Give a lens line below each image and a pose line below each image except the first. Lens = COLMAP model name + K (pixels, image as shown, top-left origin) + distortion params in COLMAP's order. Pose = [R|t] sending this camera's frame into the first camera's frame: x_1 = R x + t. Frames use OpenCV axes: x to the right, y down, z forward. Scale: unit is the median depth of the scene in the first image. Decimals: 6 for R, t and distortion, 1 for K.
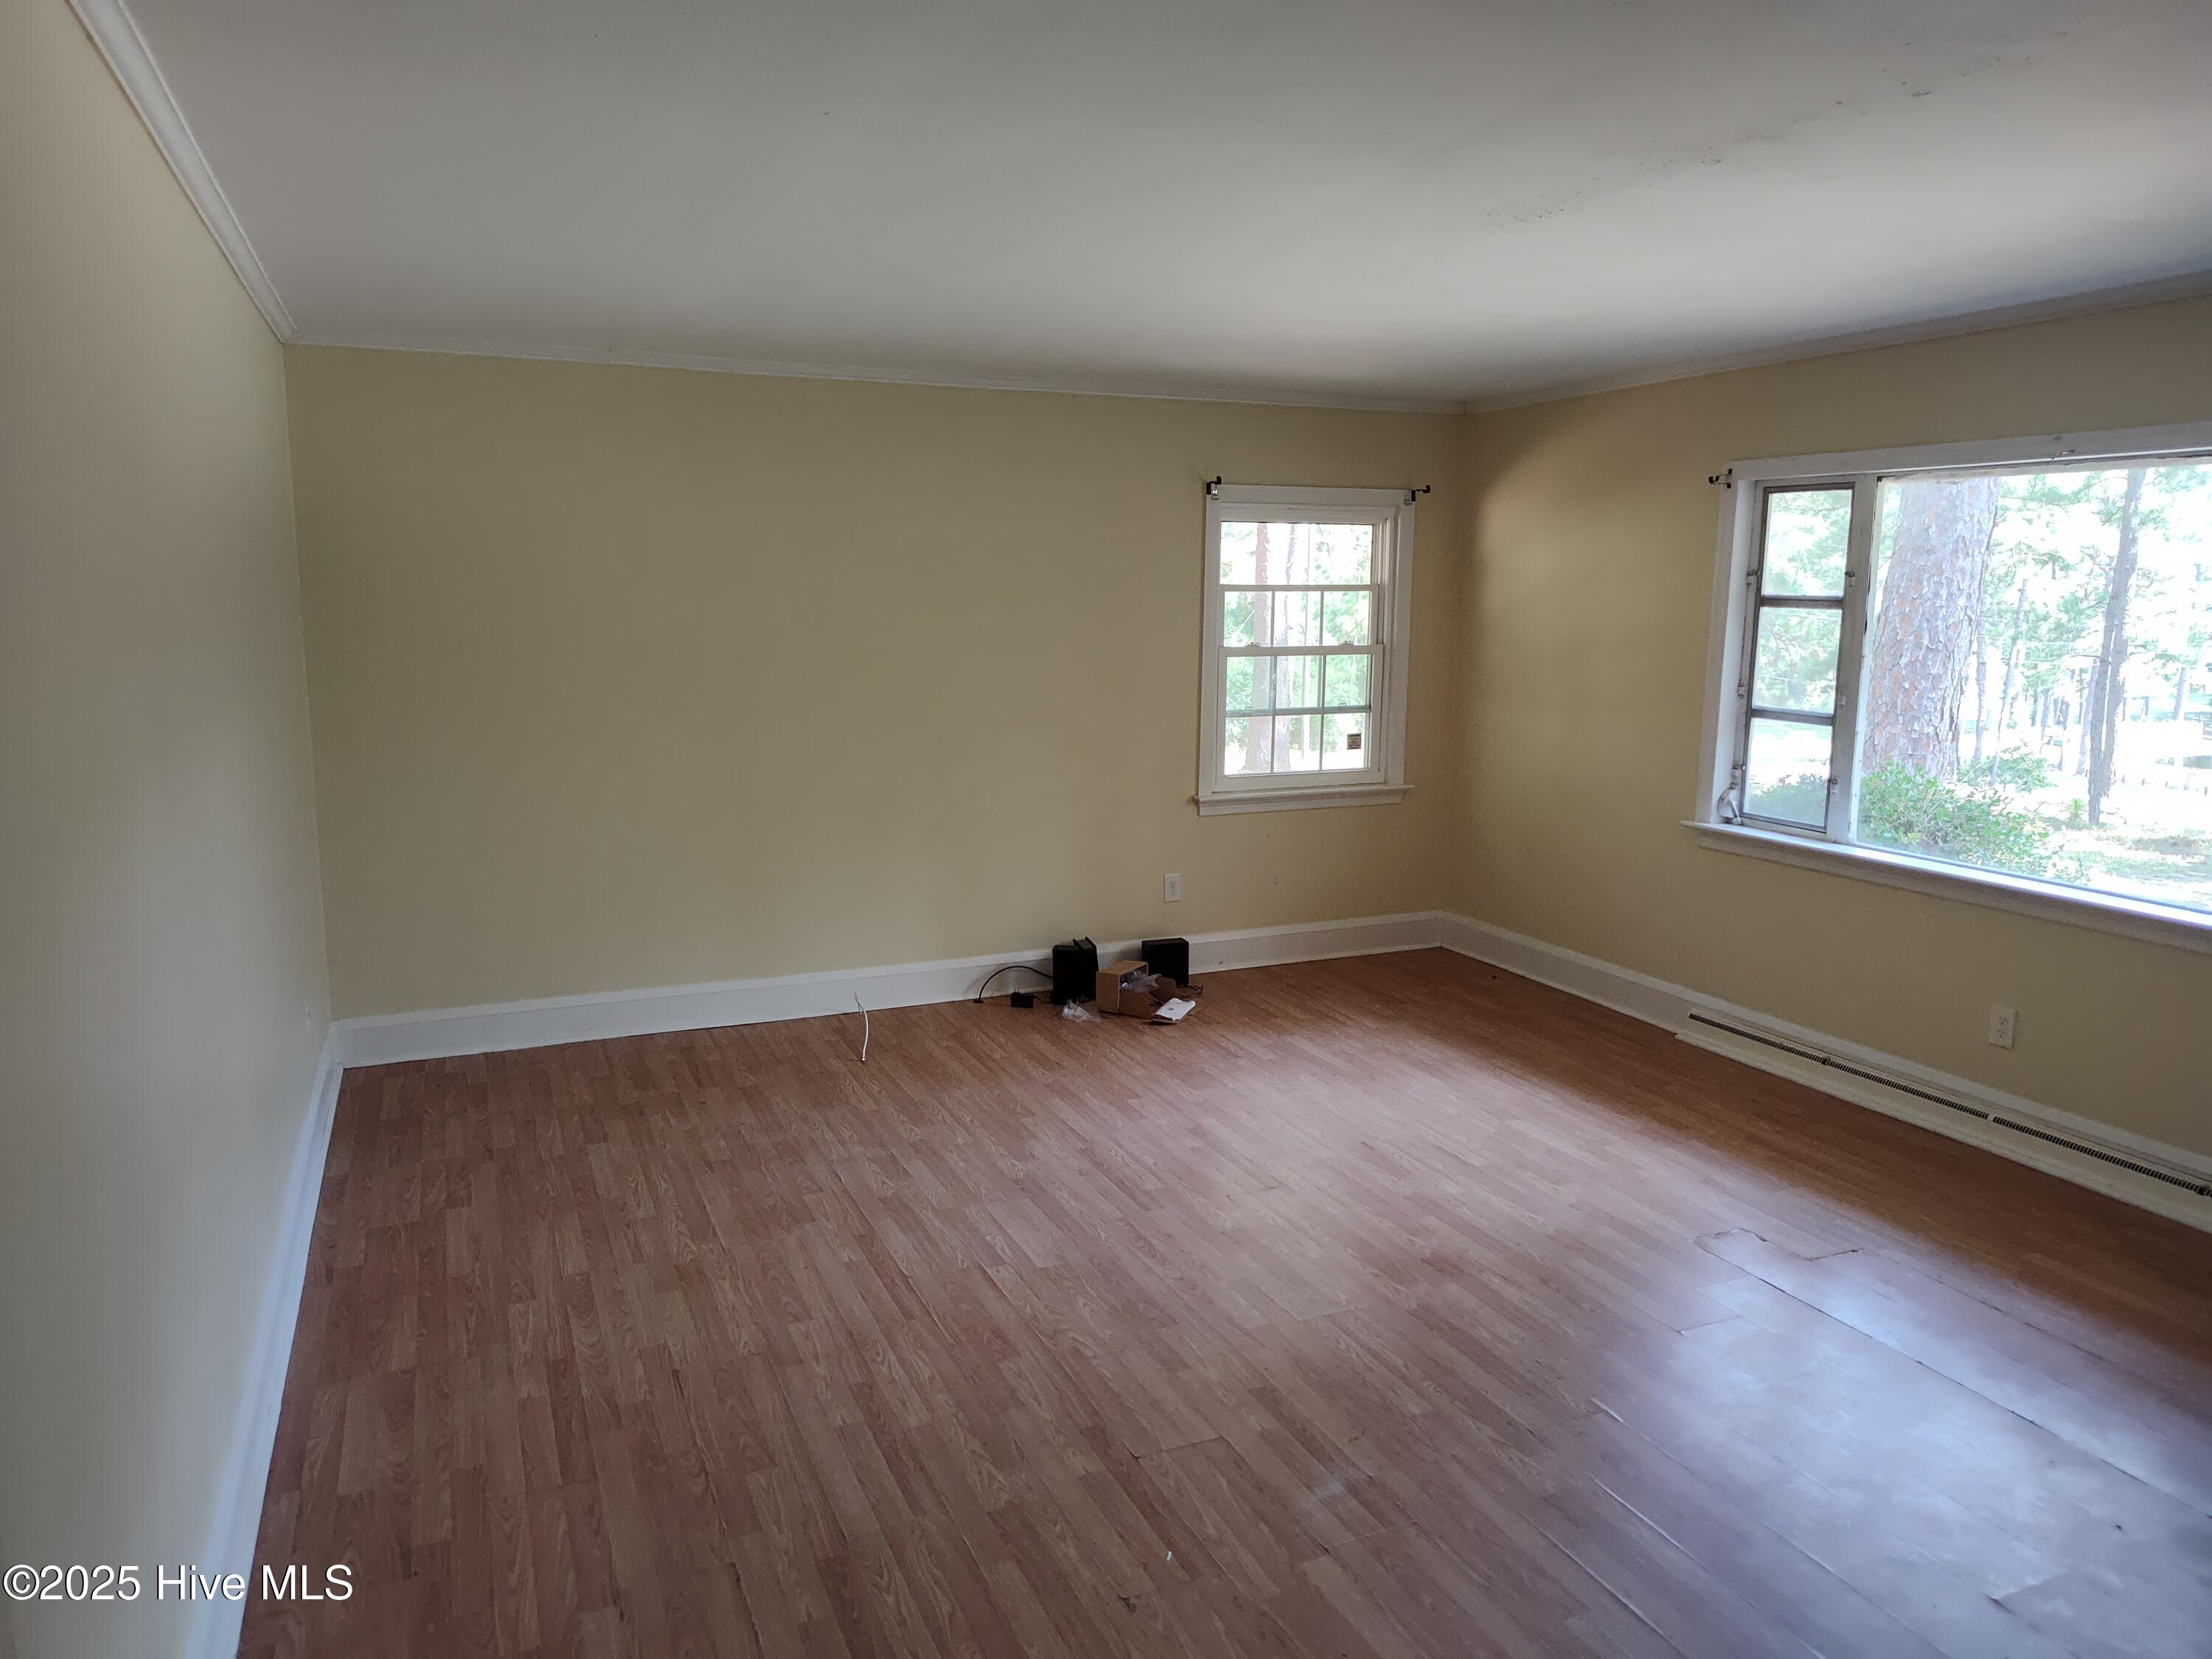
lens RADIAL K [[1515.3, 0, 1110.1], [0, 1515.3, 822.2], [0, 0, 1]] dist [0.059445, -0.079946]
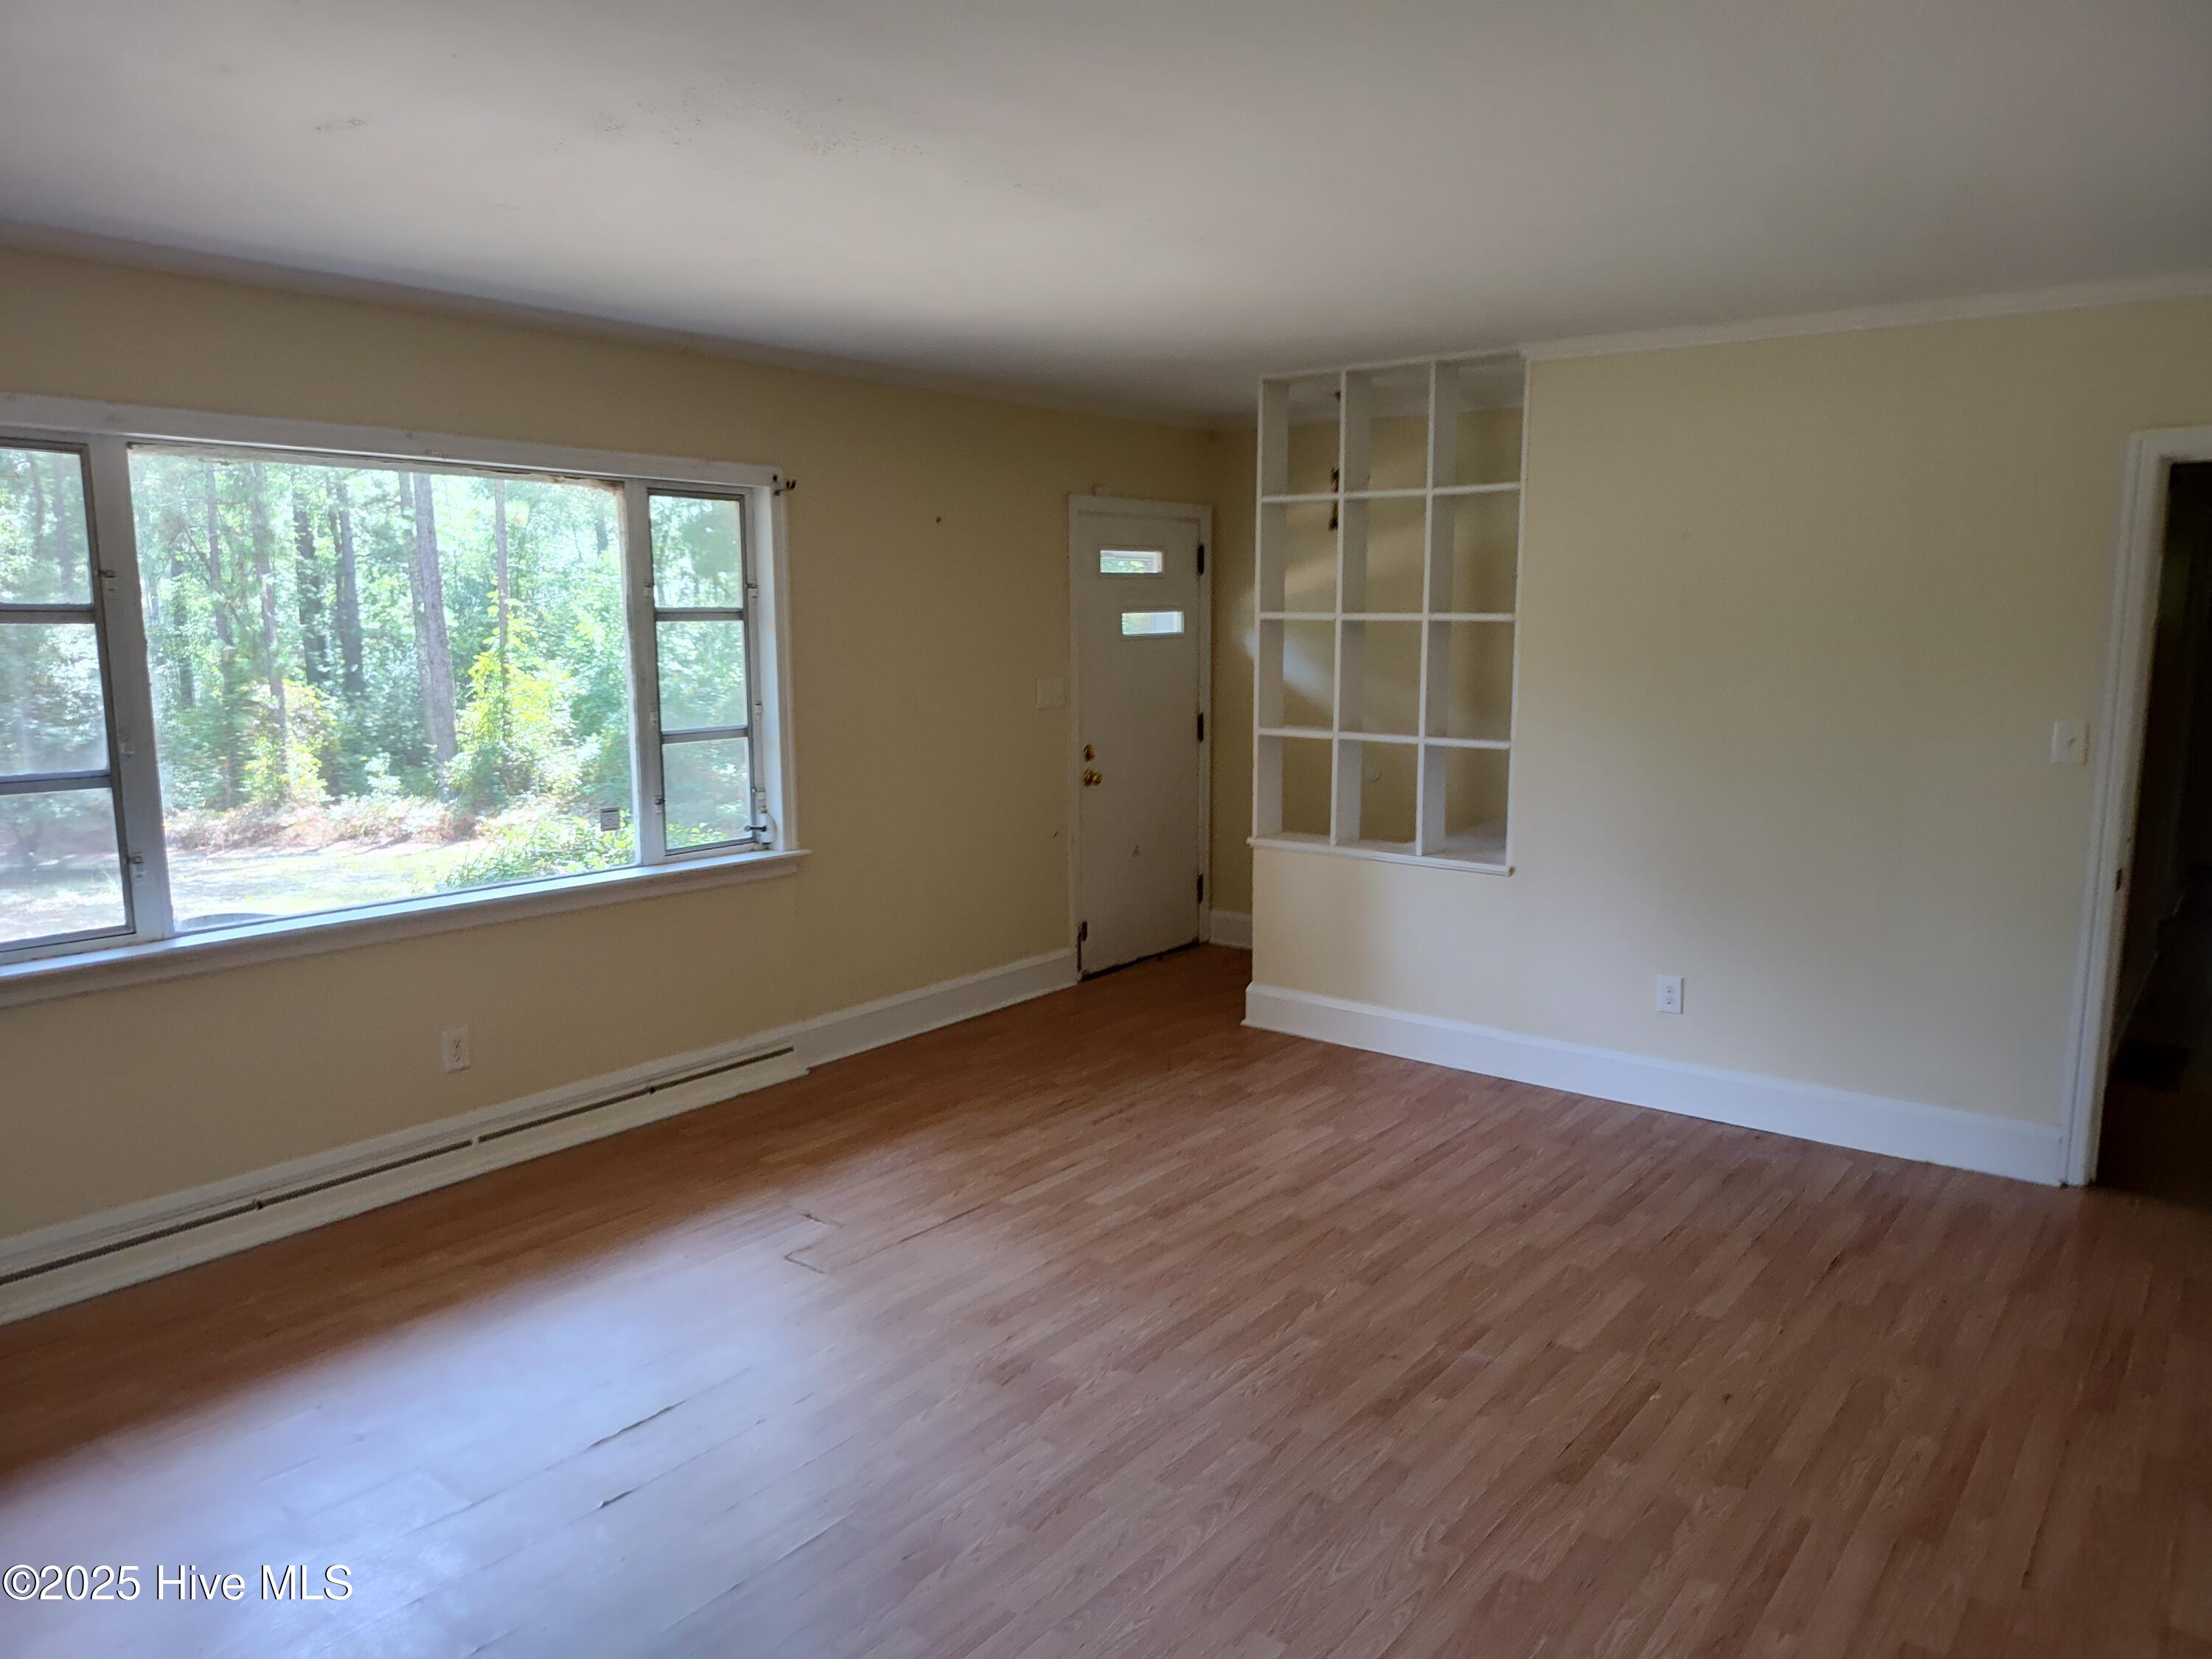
lens RADIAL K [[1515.3, 0, 1110.1], [0, 1515.3, 822.2], [0, 0, 1]] dist [0.059445, -0.079946]
pose [[-0.471816, -0.127812, 0.872384, -0.503862], [0.133703, 0.967623, 0.214077, -0.181186], [-0.871500, 0.217645, -0.439451, 1.212551]]
